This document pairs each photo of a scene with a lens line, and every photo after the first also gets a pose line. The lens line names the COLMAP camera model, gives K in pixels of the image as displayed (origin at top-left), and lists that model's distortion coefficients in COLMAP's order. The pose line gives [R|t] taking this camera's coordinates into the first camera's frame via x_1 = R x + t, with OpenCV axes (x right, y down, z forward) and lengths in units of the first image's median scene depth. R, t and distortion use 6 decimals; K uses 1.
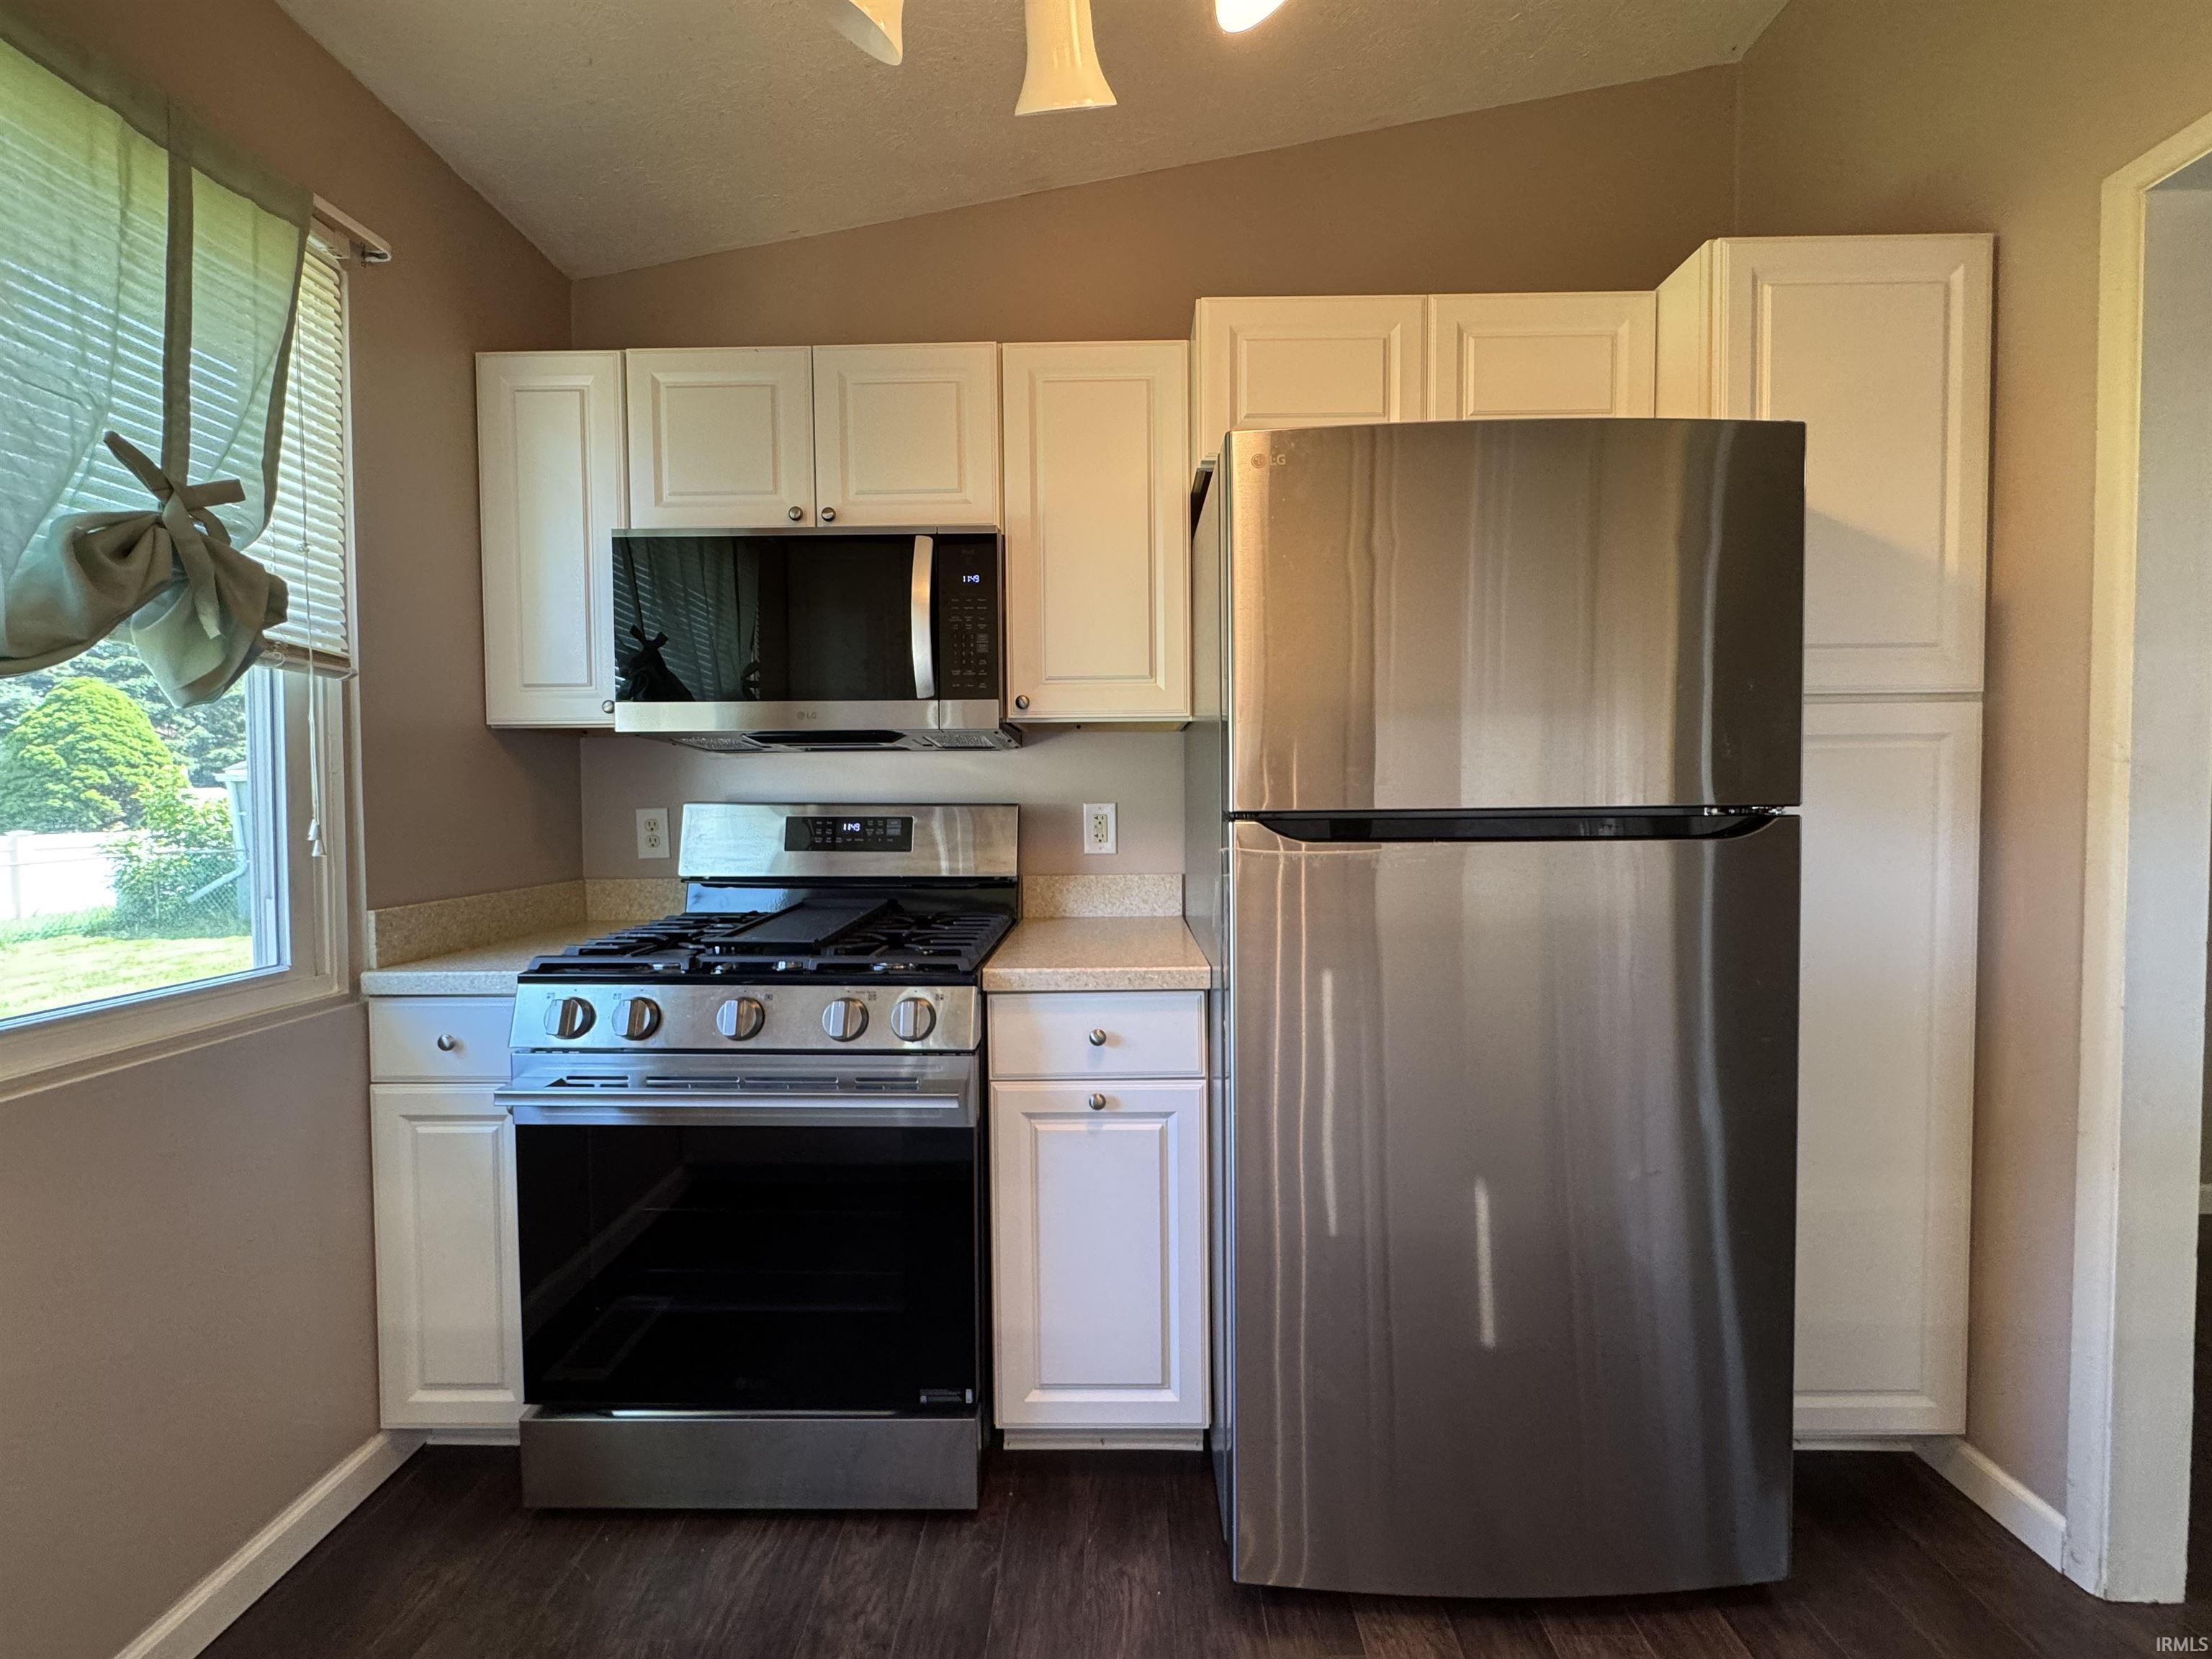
lens RADIAL K [[898.2, 0, 1105.3], [0, 898.2, 821.5], [0, 0, 1]] dist [-0.000019, 0.000970]
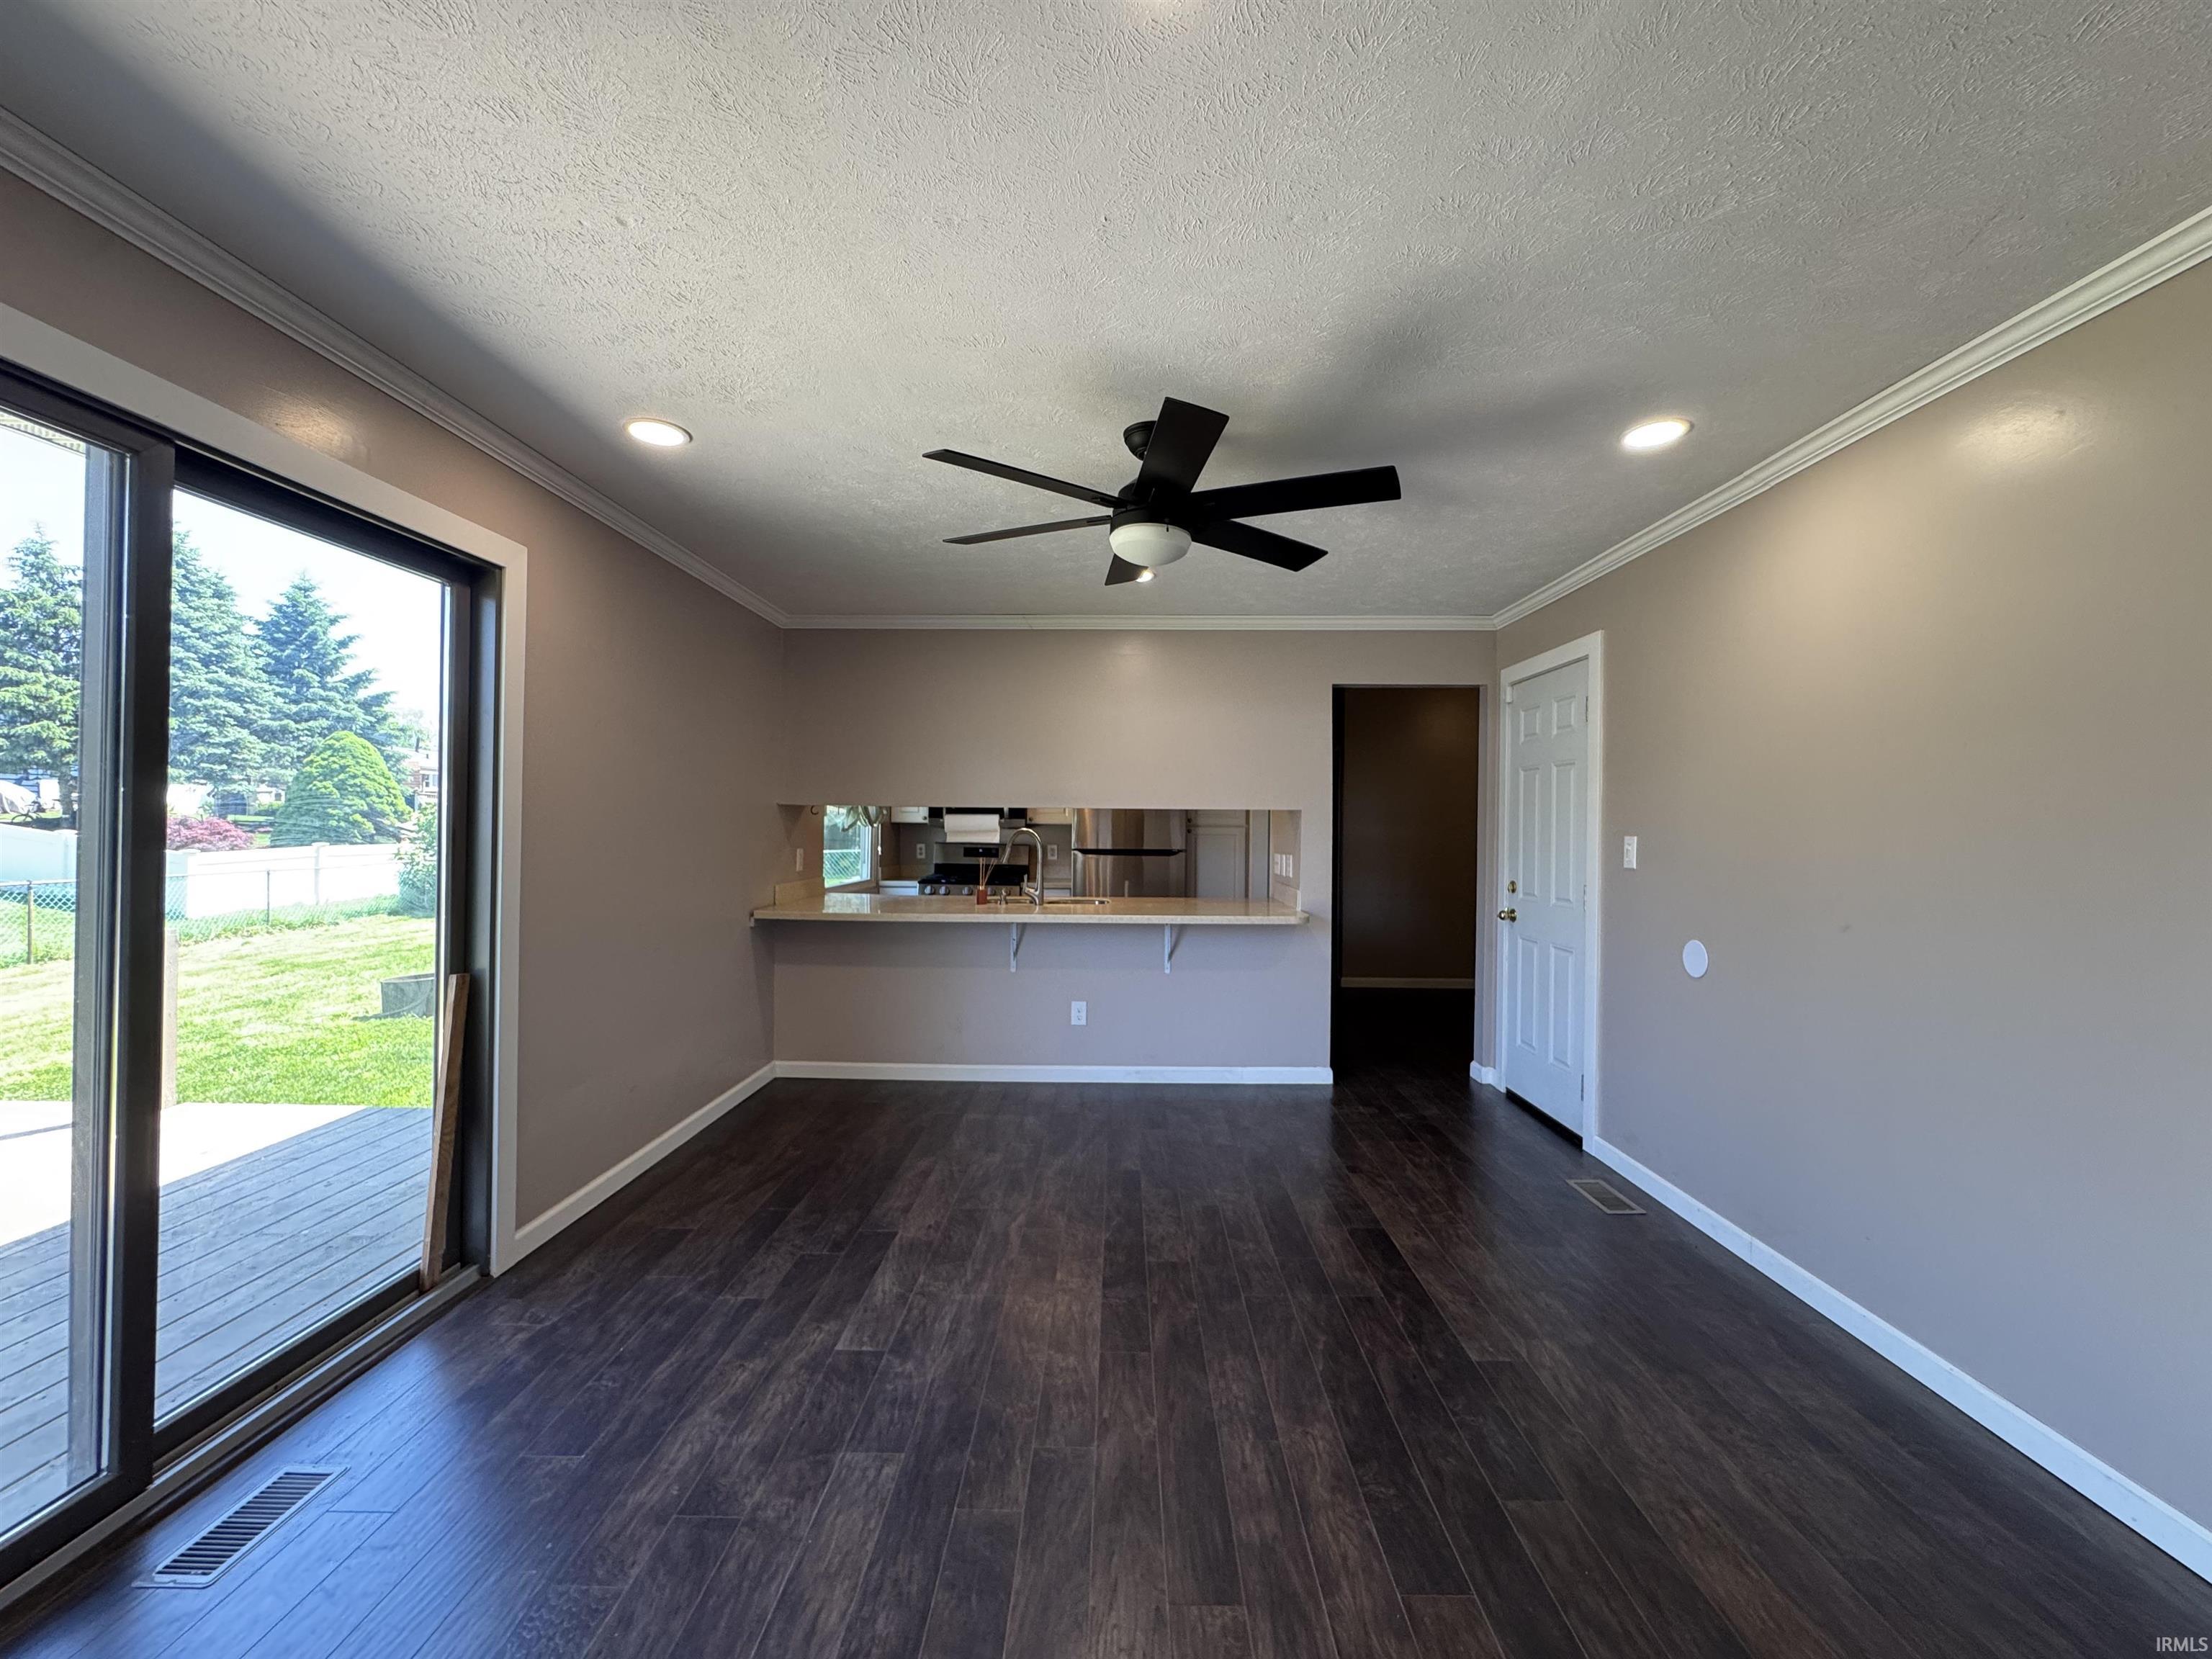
lens RADIAL K [[898.2, 0, 1106.3], [0, 898.2, 827.8], [0, 0, 1]] dist [-0.000019, 0.000970]
pose [[0.999705, 0.023735, -0.005185, 0.033431], [-0.023890, 0.999200, -0.032087, 0.002757], [0.004420, 0.032201, 0.999472, -0.372303]]
